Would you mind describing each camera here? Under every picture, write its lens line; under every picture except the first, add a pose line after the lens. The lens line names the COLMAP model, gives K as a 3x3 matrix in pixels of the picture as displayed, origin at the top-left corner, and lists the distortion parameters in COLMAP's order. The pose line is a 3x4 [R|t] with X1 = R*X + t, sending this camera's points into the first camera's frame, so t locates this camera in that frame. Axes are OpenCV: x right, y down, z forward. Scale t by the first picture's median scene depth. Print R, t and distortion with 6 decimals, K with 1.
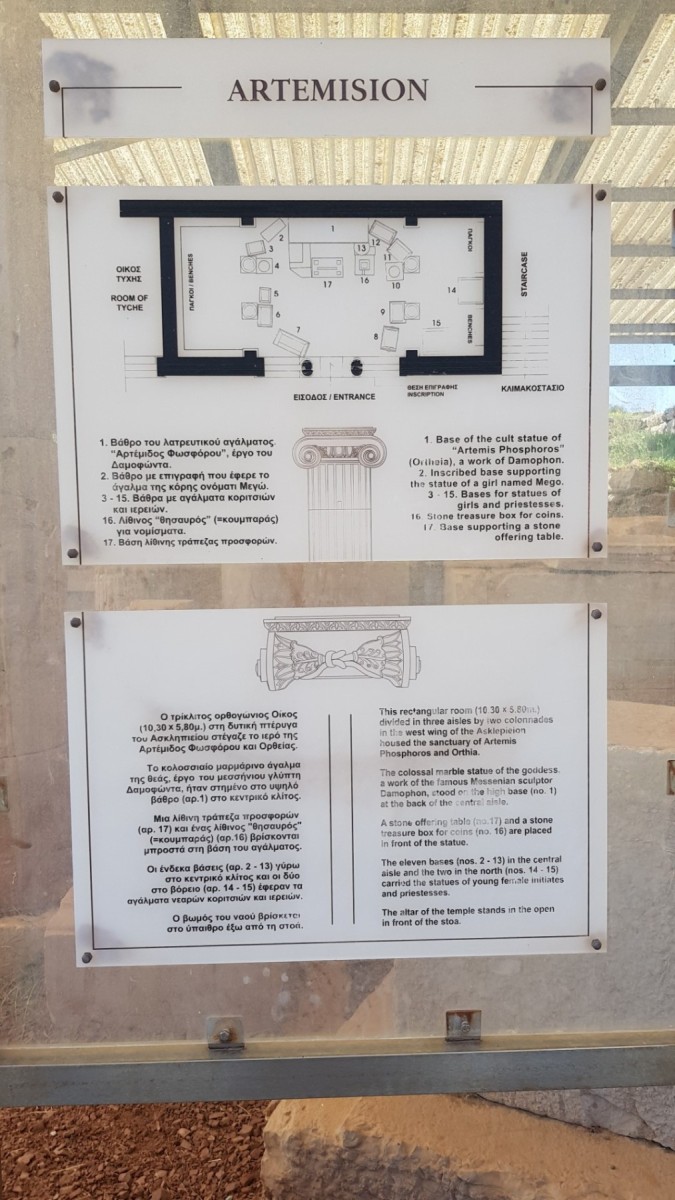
lens RADIAL K [[920.6, 0, 338.3], [0, 920.6, 597.5], [0, 0, 1]] dist [0.008484, -0.018220]
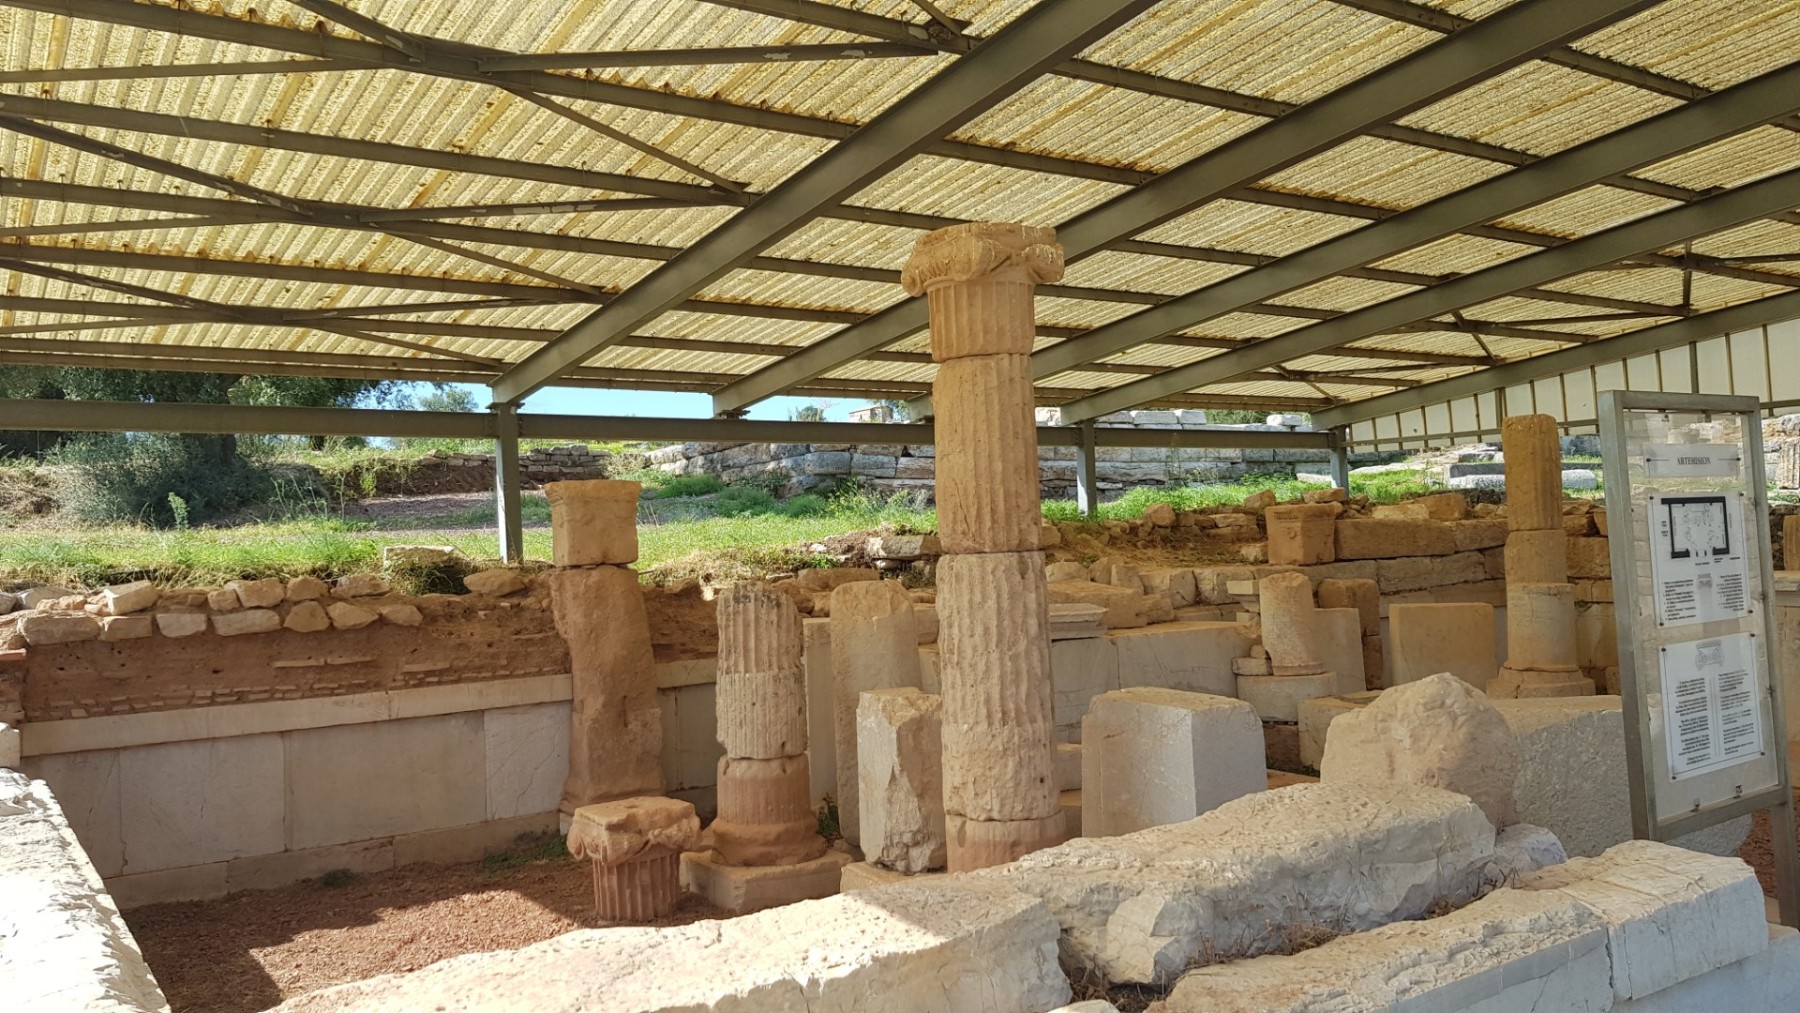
lens RADIAL K [[1380.9, 0, 899.3], [0, 1380.9, 507.3], [0, 0, 1]] dist [0.008484, -0.018220]
pose [[0.831920, -0.010780, 0.554790, -4.433554], [0.089297, 0.989381, -0.114679, -0.122005], [-0.547663, 0.144945, 0.824049, -1.185841]]
